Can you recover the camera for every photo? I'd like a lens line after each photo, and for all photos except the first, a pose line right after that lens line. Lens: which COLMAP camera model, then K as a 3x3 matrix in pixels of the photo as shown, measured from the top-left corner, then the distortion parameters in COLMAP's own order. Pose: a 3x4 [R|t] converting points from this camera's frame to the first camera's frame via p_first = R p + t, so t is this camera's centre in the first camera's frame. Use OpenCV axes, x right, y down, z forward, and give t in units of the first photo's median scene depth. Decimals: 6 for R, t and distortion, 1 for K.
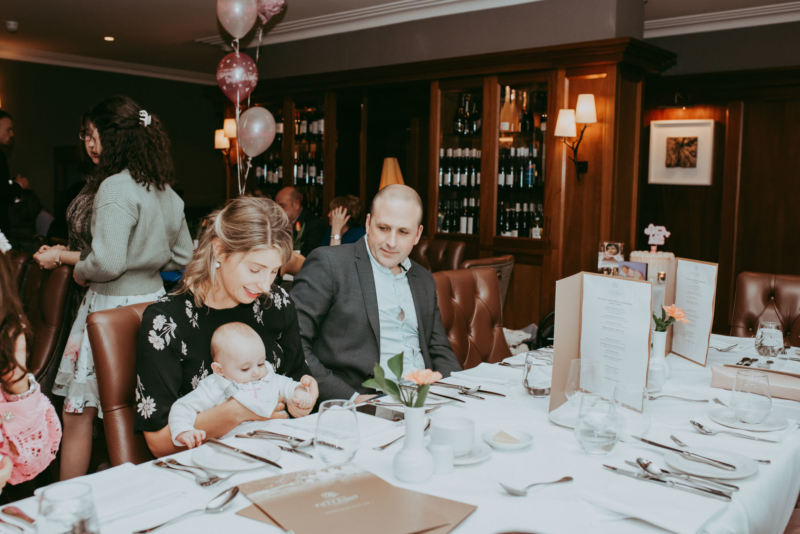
lens RADIAL K [[801.6, 0, 398.1], [0, 801.6, 268.7], [0, 0, 1]] dist [-0.009687, 0.000000]
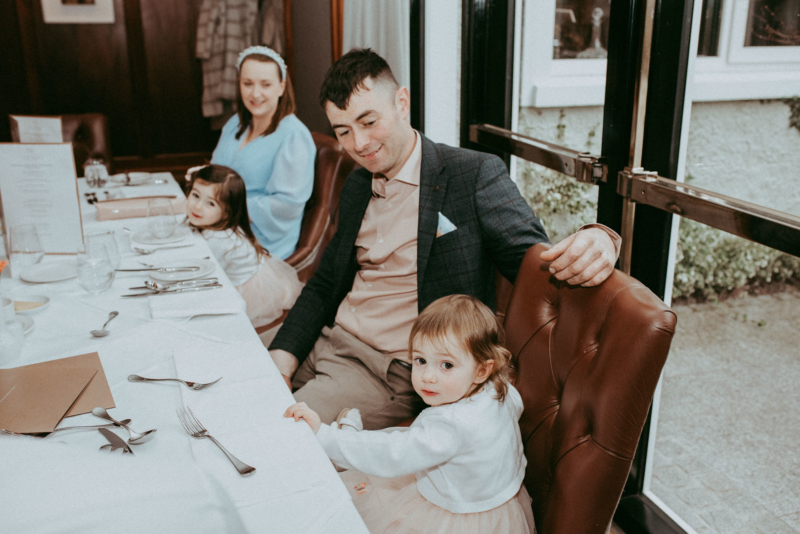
lens RADIAL K [[801.6, 0, 400.3], [0, 801.6, 266.5], [0, 0, 1]] dist [-0.009687, 0.000000]
pose [[0.491448, -0.284887, 0.822993, -0.427288], [0.100220, 0.957206, 0.271499, -0.074261], [-0.865121, -0.050948, 0.498969, 0.001076]]
